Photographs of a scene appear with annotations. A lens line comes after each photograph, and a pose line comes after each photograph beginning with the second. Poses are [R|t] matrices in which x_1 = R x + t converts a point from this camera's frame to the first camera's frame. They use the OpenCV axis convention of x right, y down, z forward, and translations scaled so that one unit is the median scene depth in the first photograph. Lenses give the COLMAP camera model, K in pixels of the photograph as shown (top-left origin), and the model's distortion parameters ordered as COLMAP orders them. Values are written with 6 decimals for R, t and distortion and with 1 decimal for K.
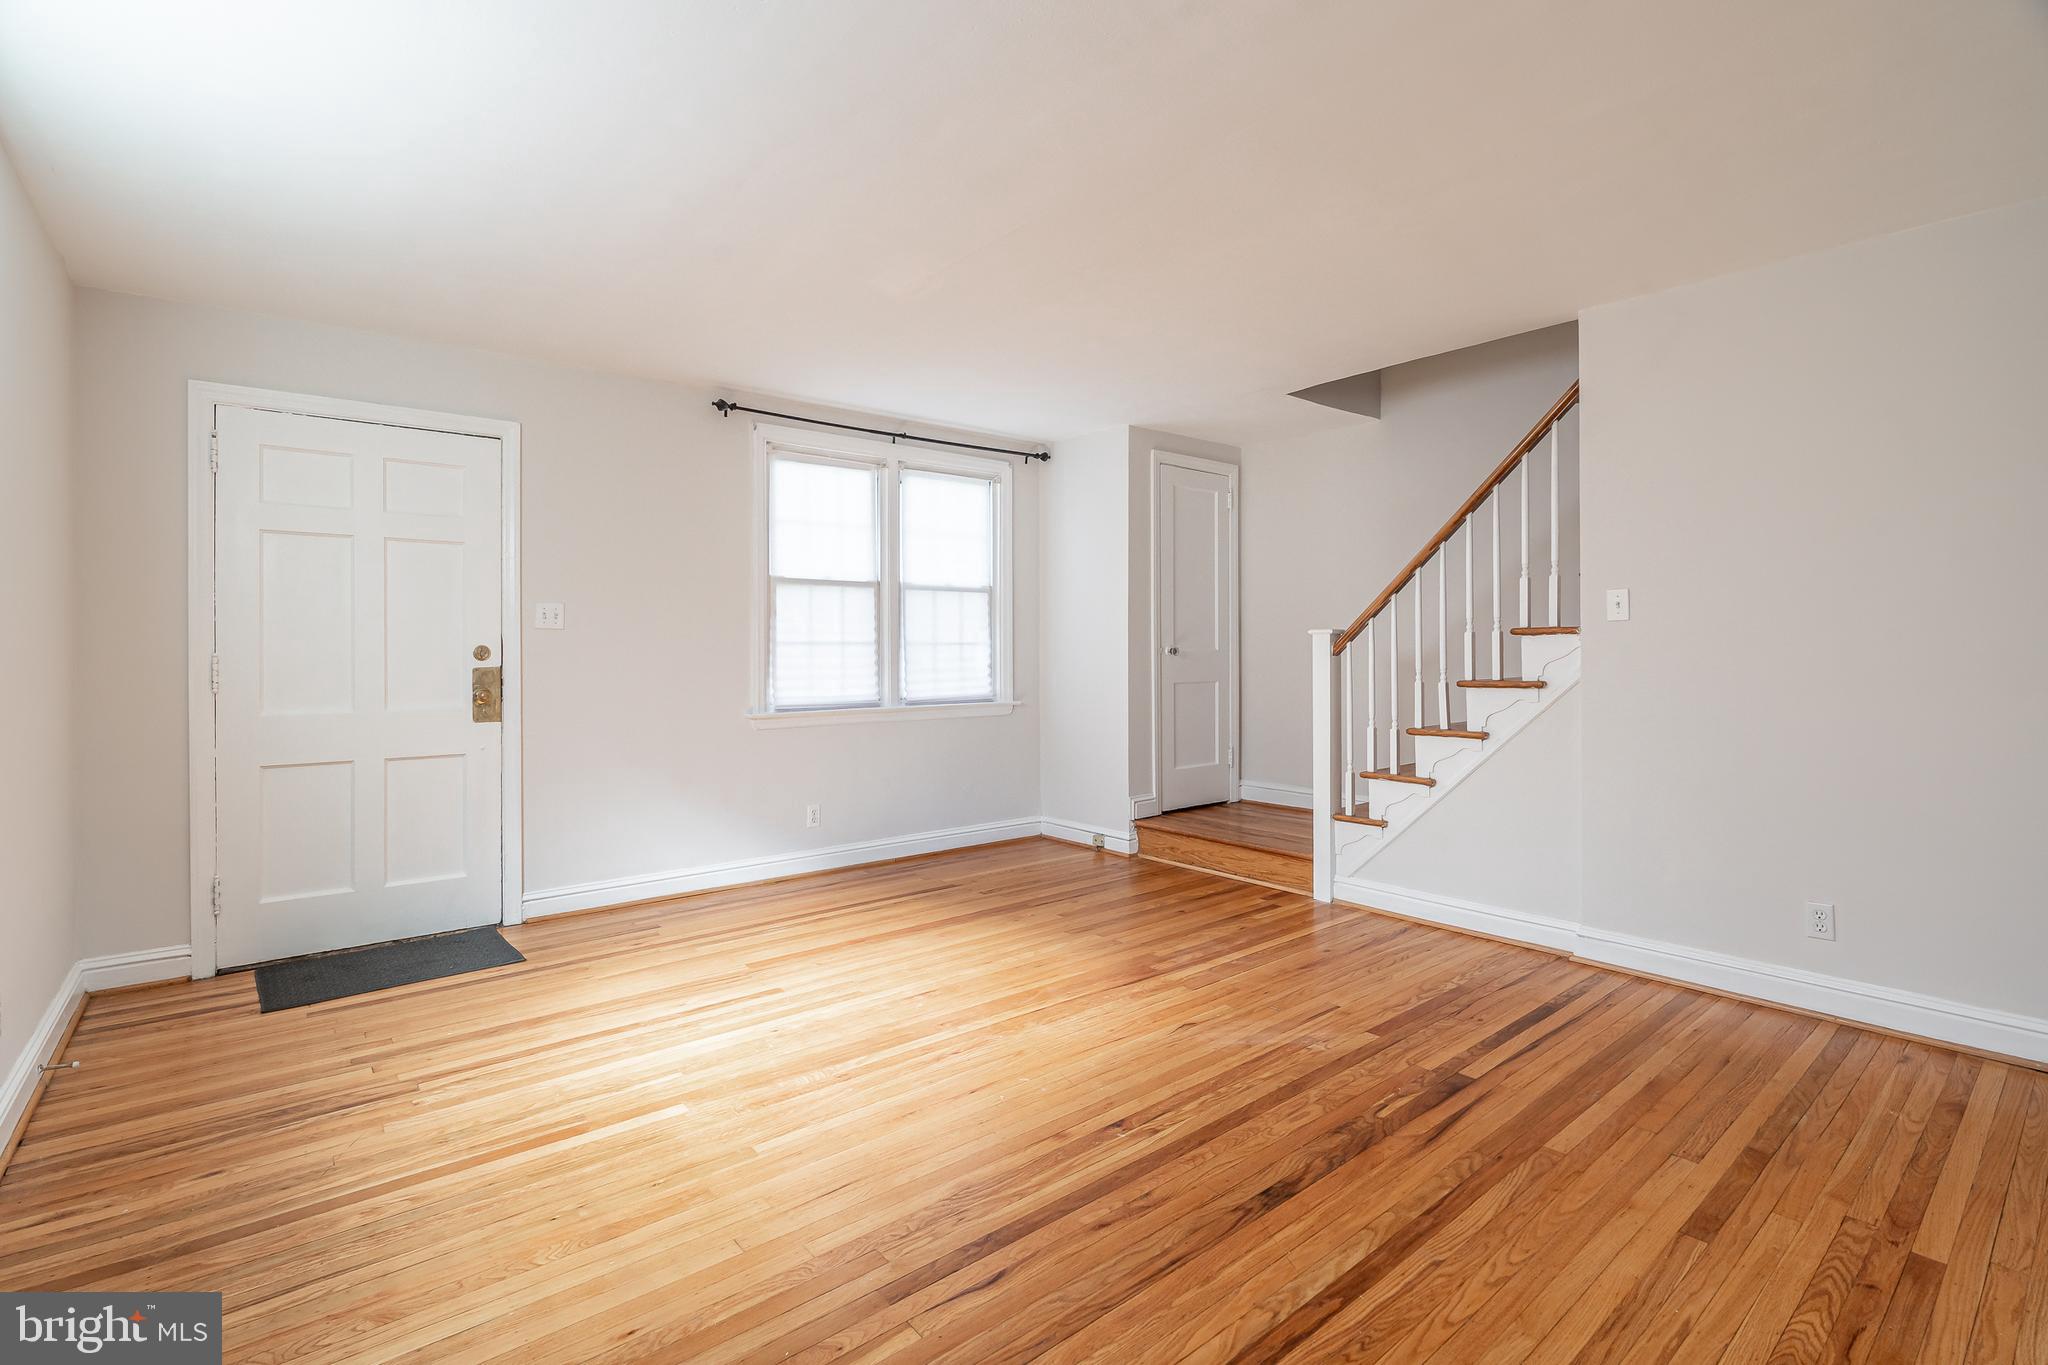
lens RADIAL K [[931.5, 0, 1018.2], [0, 931.5, 667.1], [0, 0, 1]] dist [-0.009901, 0.002371]
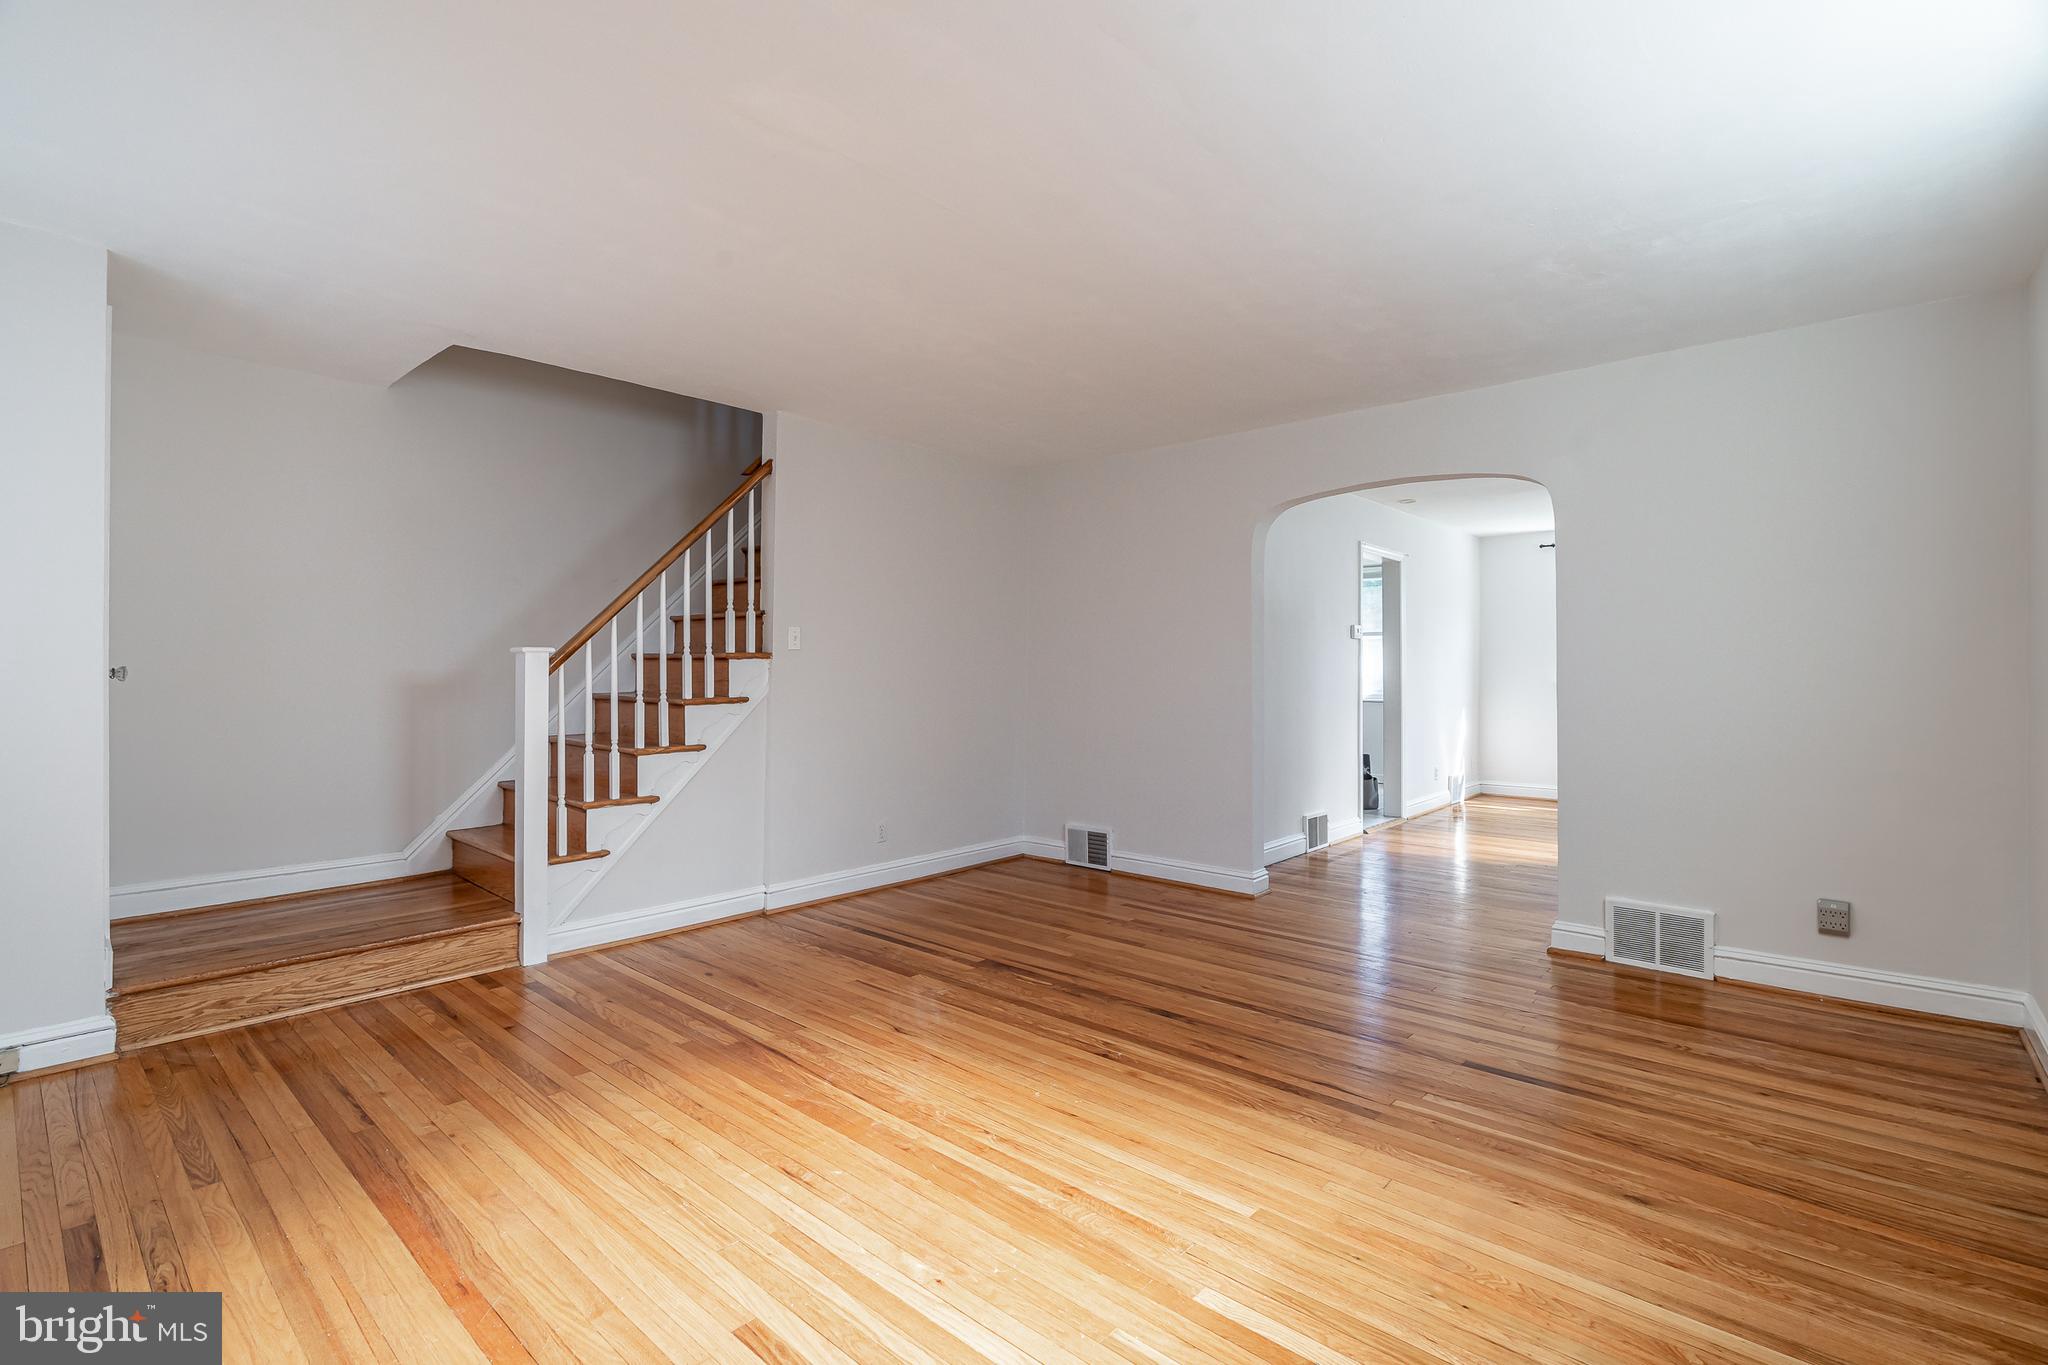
lens RADIAL K [[931.5, 0, 1019.3], [0, 931.5, 677.7], [0, 0, 1]] dist [-0.009901, 0.002371]
pose [[-0.144660, -0.003920, 0.989474, -0.907291], [0.017848, 0.999819, 0.006570, -0.014356], [-0.989320, 0.018610, -0.144564, 1.062170]]
